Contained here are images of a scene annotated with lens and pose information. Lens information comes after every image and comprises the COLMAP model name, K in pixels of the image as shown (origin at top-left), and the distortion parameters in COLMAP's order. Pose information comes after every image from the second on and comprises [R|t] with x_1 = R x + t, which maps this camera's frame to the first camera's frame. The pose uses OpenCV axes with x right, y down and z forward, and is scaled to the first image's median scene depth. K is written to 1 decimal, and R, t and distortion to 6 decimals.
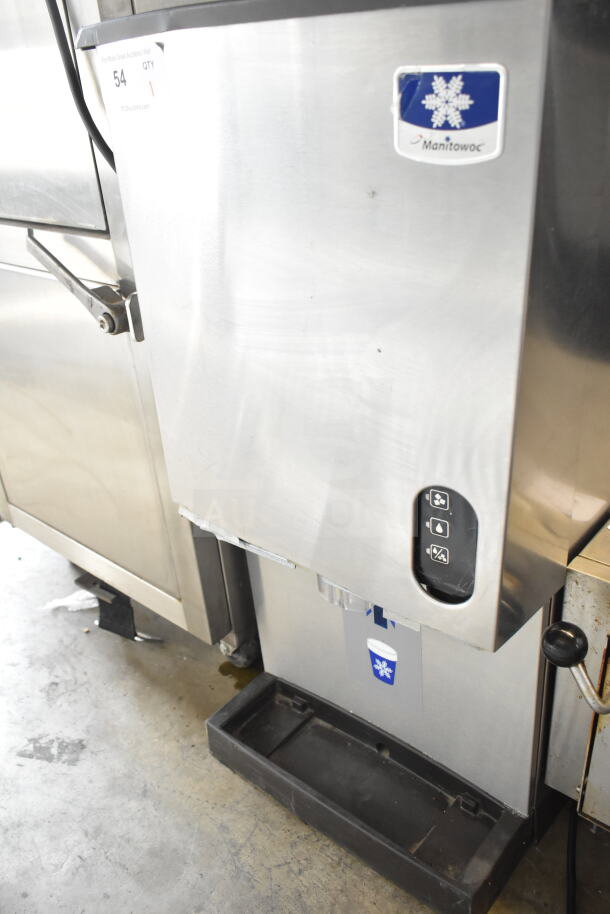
lens RADIAL K [[773.3, 0, 302.9], [0, 773.3, 456.4], [0, 0, 1]] dist [-0.021149, 0.008232]
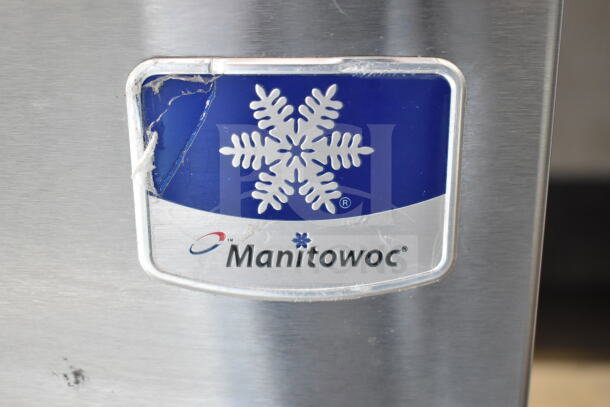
lens RADIAL K [[881.7, 0, 305.1], [0, 881.7, 203.8], [0, 0, 1]] dist [-0.012313, 0.000000]
pose [[0.829267, -0.126036, 0.544455, -0.029150], [0.234667, 0.962717, -0.134565, -0.293453], [-0.507196, 0.239356, 0.827926, 0.511056]]
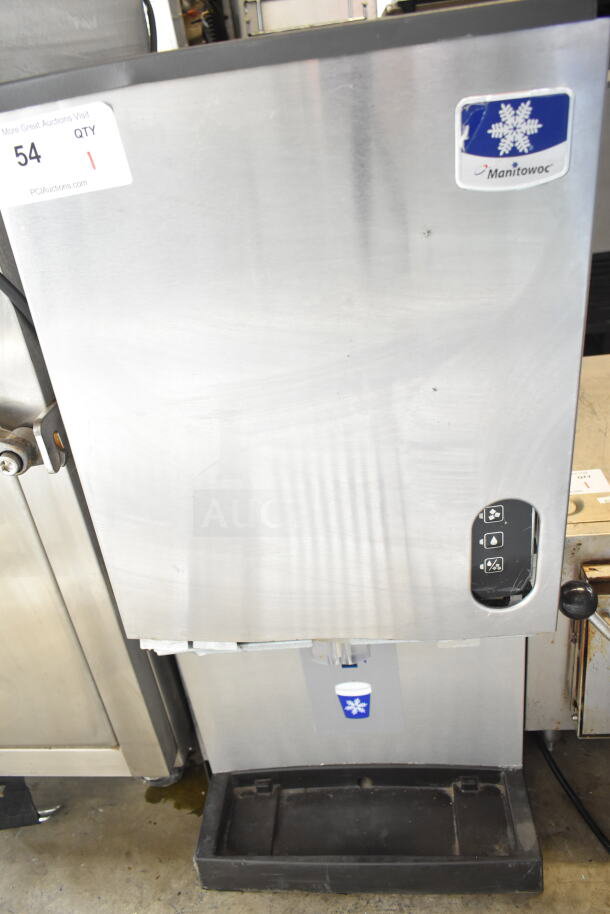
lens RADIAL K [[697.6, 0, 305.4], [0, 697.6, 457.8], [0, 0, 1]] dist [-0.014725, 0.007567]
pose [[0.815905, -0.302405, 0.492798, -0.481852], [0.331823, 0.942889, 0.029217, -0.130329], [-0.473489, 0.139684, 0.869653, 0.303447]]
